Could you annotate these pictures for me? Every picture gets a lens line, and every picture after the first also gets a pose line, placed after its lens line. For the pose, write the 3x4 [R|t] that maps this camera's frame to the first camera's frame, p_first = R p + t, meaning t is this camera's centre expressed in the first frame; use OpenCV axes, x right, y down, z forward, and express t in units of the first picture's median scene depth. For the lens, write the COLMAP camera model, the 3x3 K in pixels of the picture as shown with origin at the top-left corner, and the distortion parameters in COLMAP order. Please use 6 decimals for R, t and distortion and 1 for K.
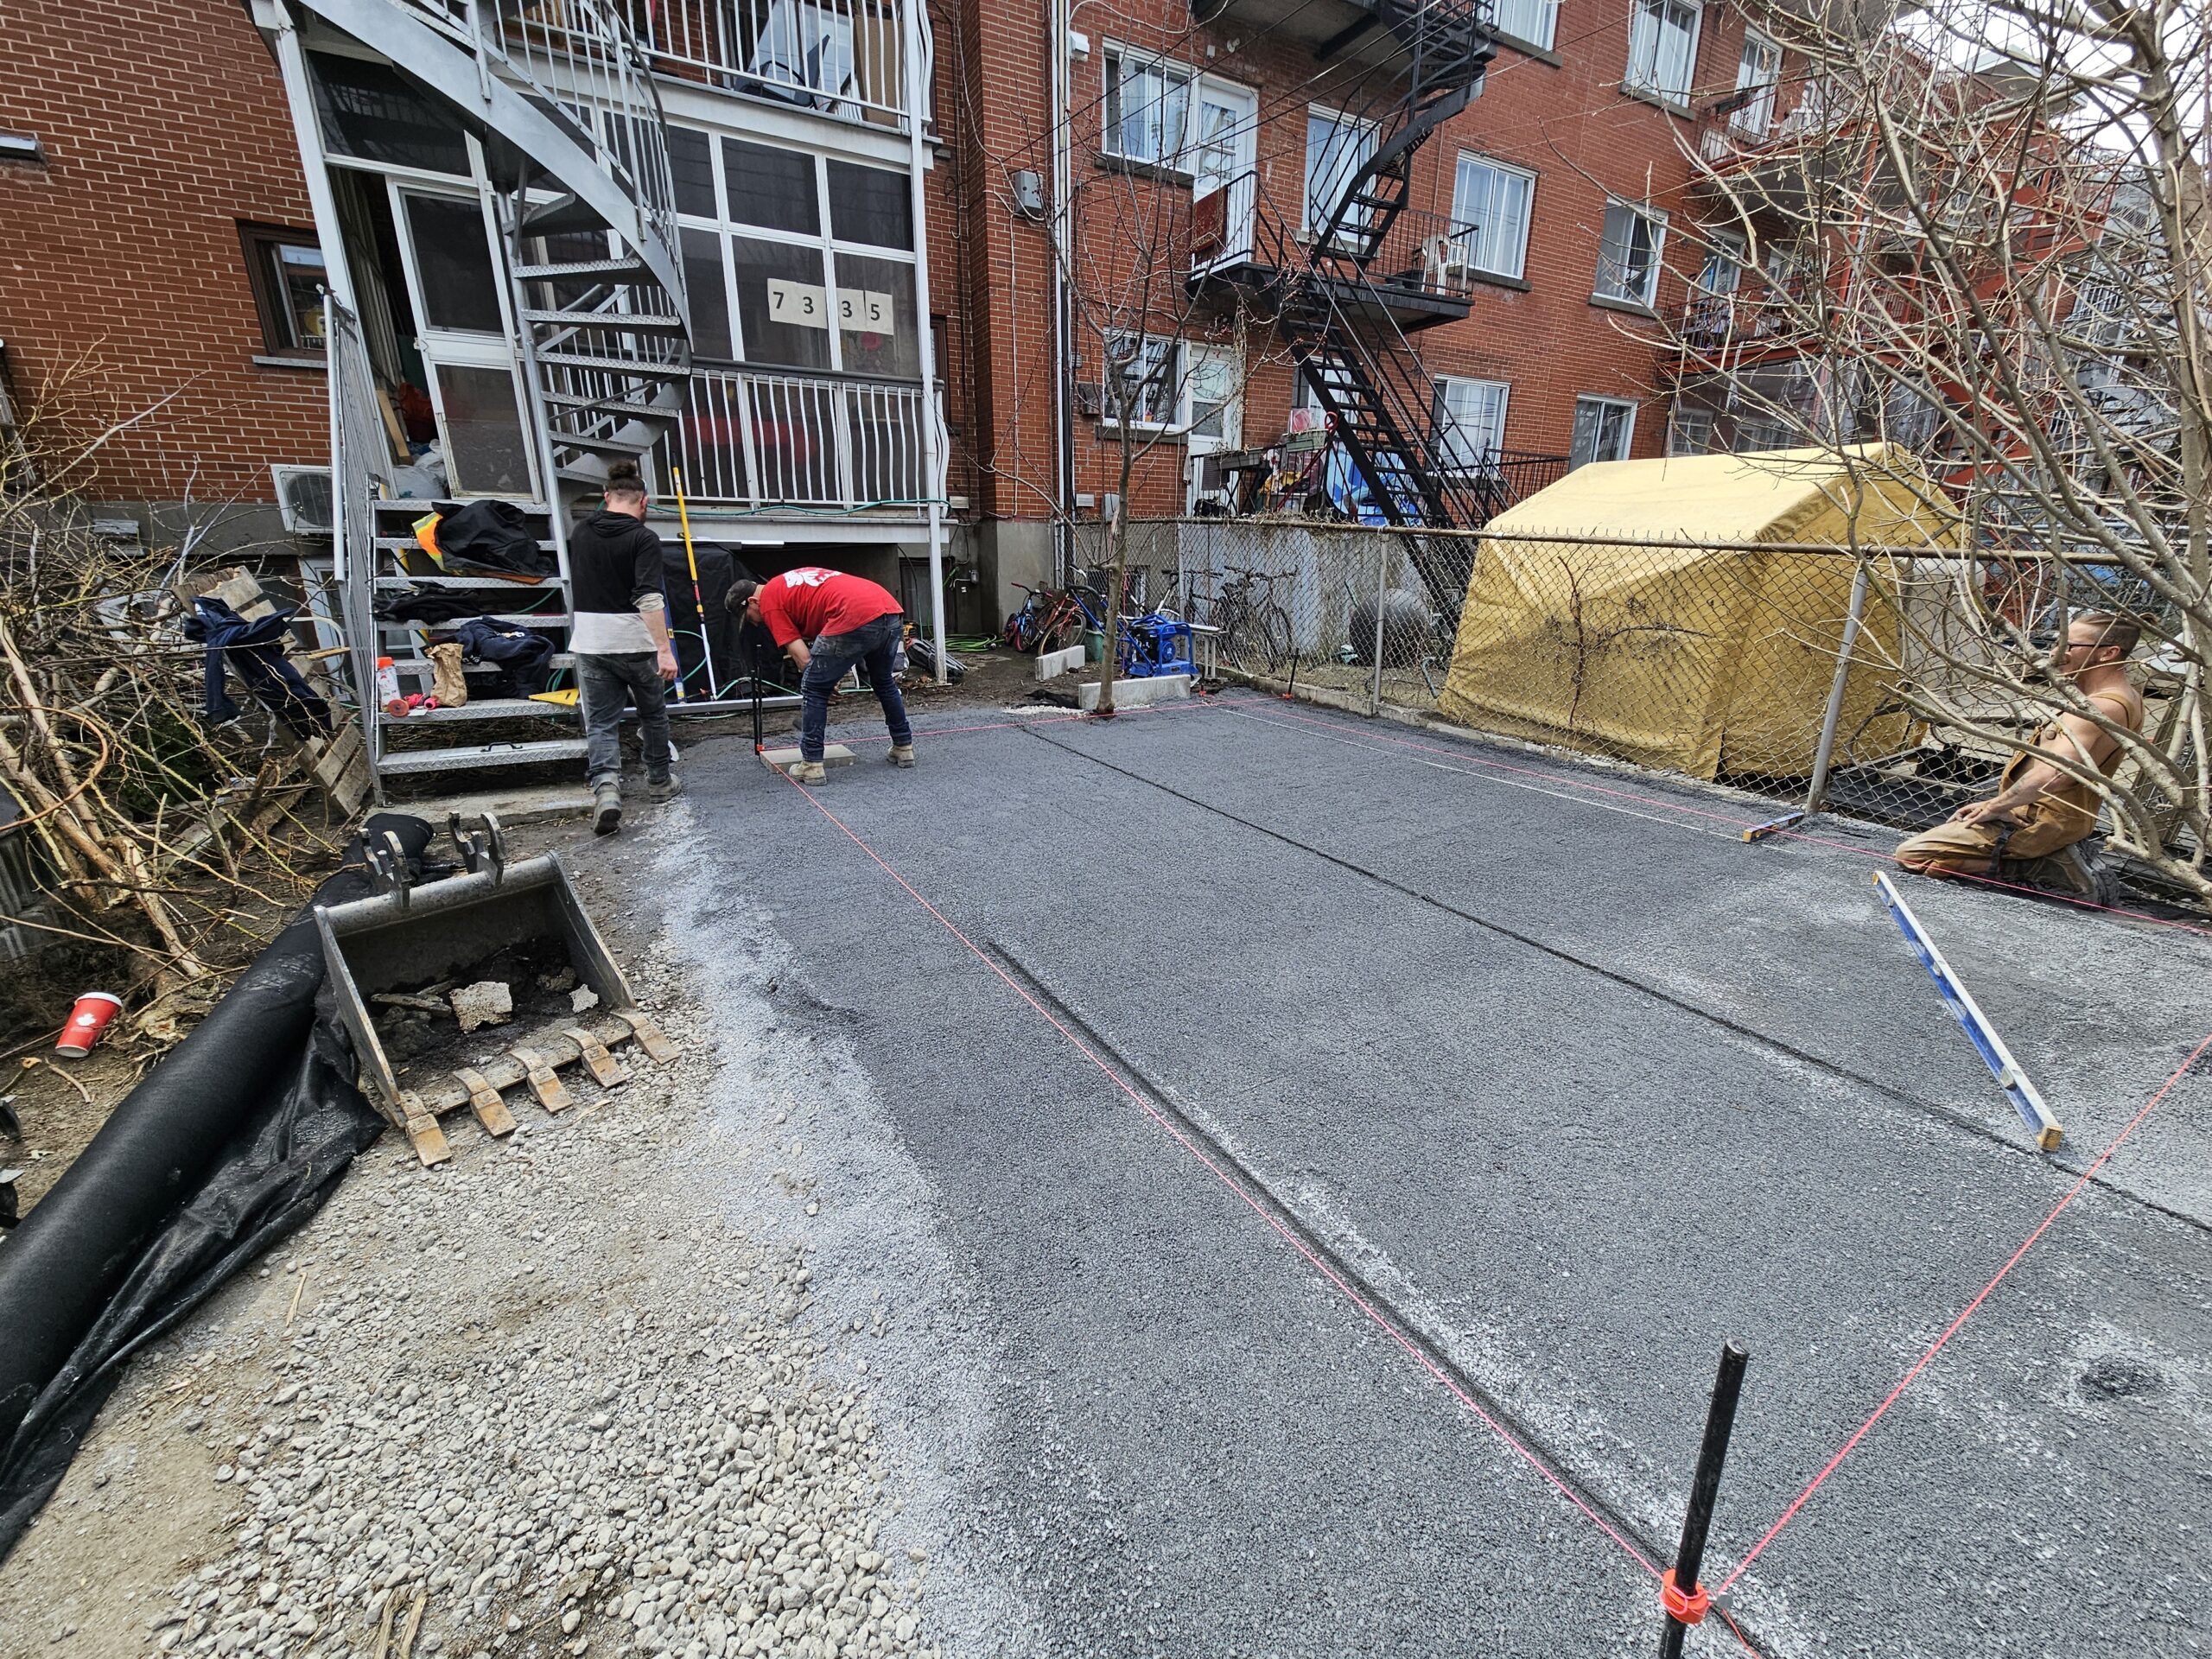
lens RADIAL K [[877.4, 0, 1106.0], [0, 877.4, 829.5], [0, 0, 1]] dist [-0.000858, 0.000103]
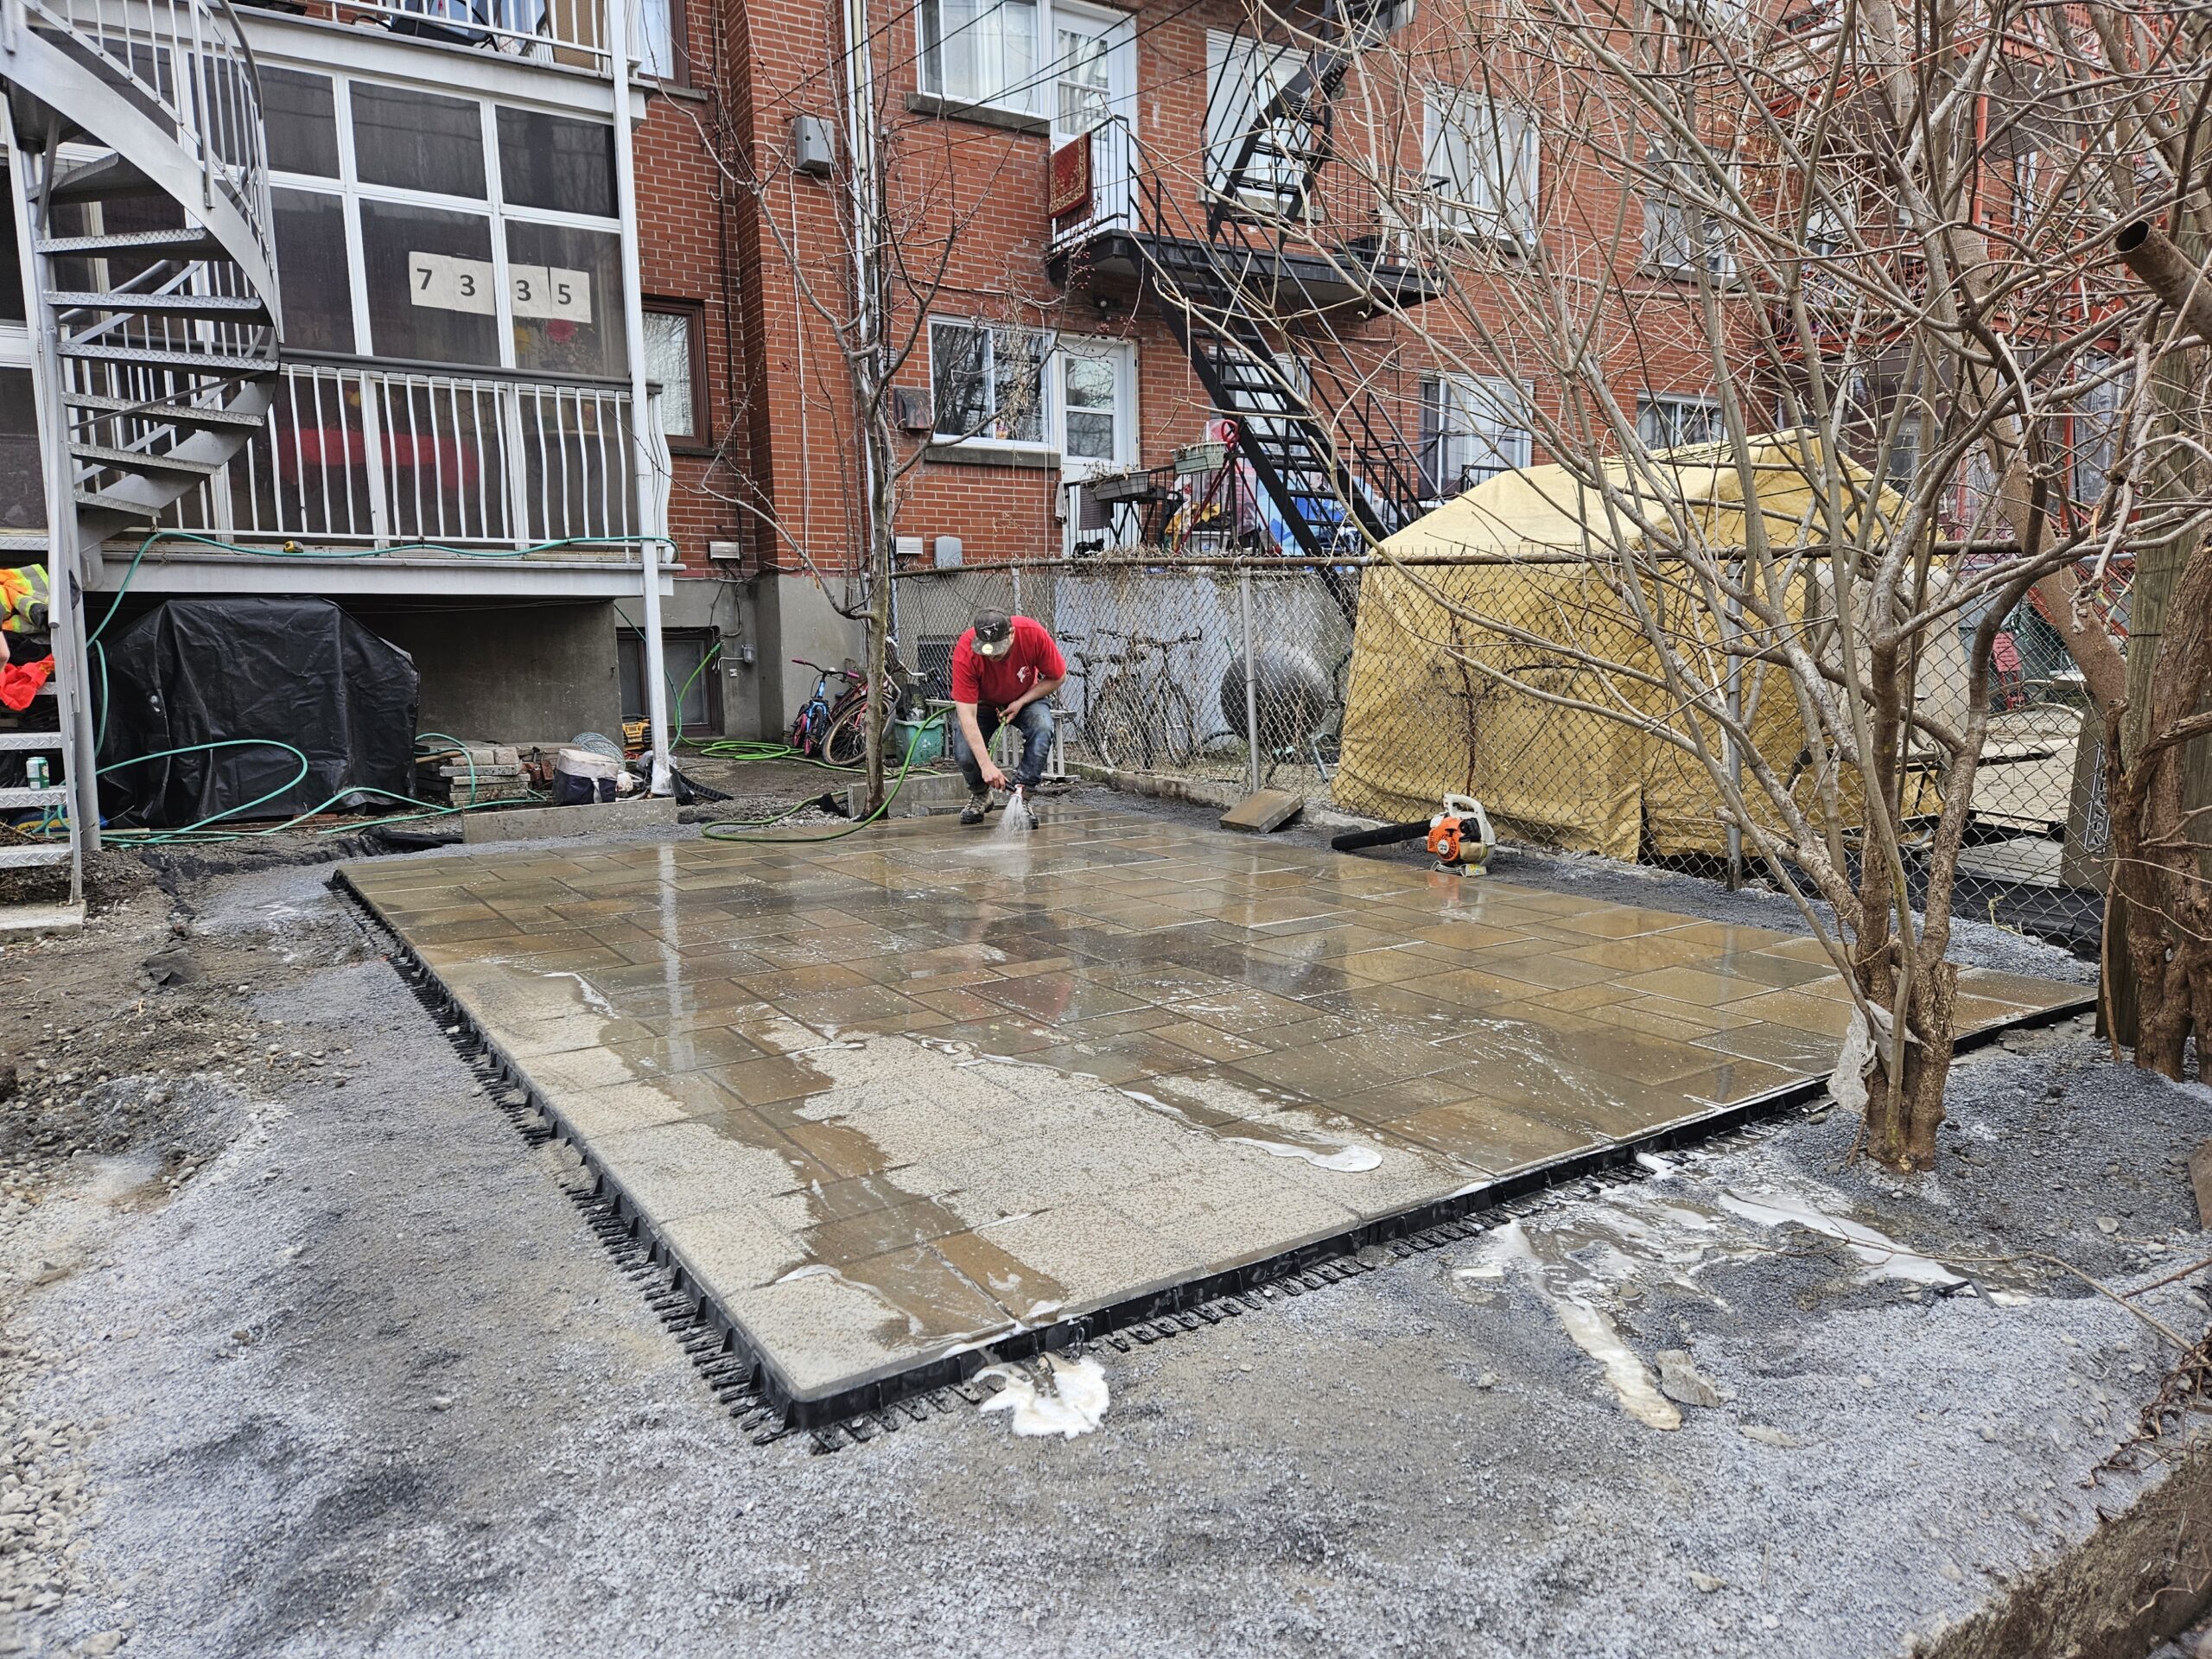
lens RADIAL K [[1410.2, 0, 1106.0], [0, 1410.2, 829.5], [0, 0, 1]] dist [0.069161, -0.049527]
pose [[0.998994, -0.024906, 0.037283, 0.137005], [0.030995, 0.984458, -0.172862, 0.077649], [-0.032399, 0.173844, 0.984240, -0.125625]]
